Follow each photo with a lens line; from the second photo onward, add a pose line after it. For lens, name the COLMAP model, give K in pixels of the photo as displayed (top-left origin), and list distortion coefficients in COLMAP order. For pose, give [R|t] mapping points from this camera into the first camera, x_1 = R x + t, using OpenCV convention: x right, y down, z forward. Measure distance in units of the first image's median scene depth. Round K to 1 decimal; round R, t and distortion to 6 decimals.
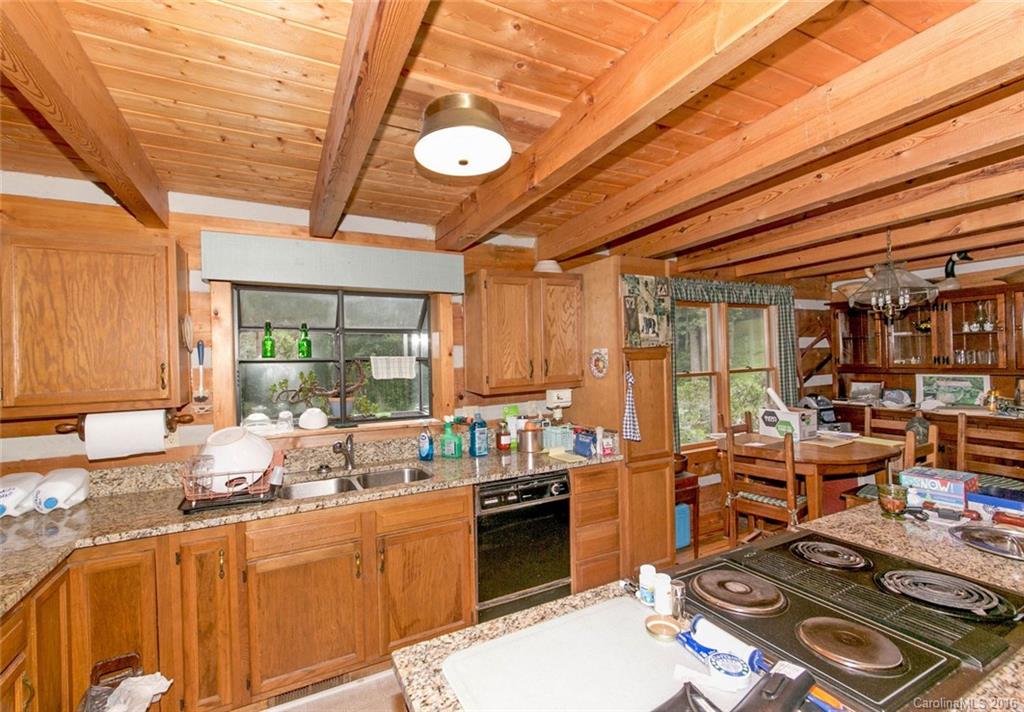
lens RADIAL K [[444.7, 0, 505.9], [0, 444.7, 358.3], [0, 0, 1]] dist [0.004287, 0.000326]
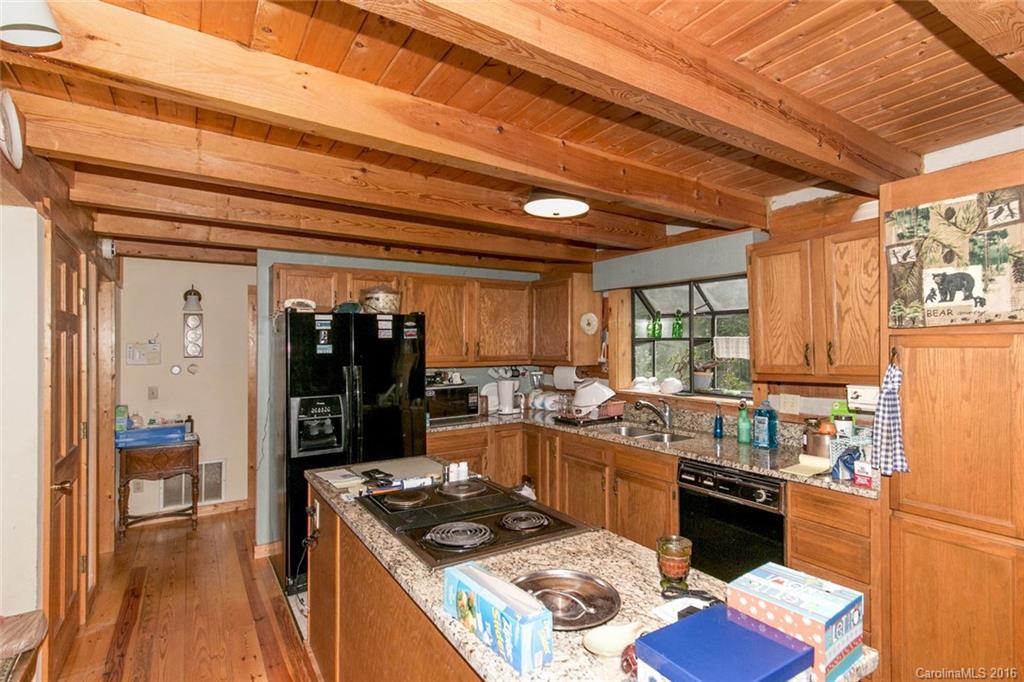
lens RADIAL K [[497.1, 0, 509.8], [0, 497.1, 342.1], [0, 0, 1]] dist [-0.000220, 0.000047]
pose [[0.119489, 0.019619, -0.992642, 0.925168], [0.004456, 0.999784, 0.020297, -0.019665], [0.992826, -0.006849, 0.119376, 0.384322]]
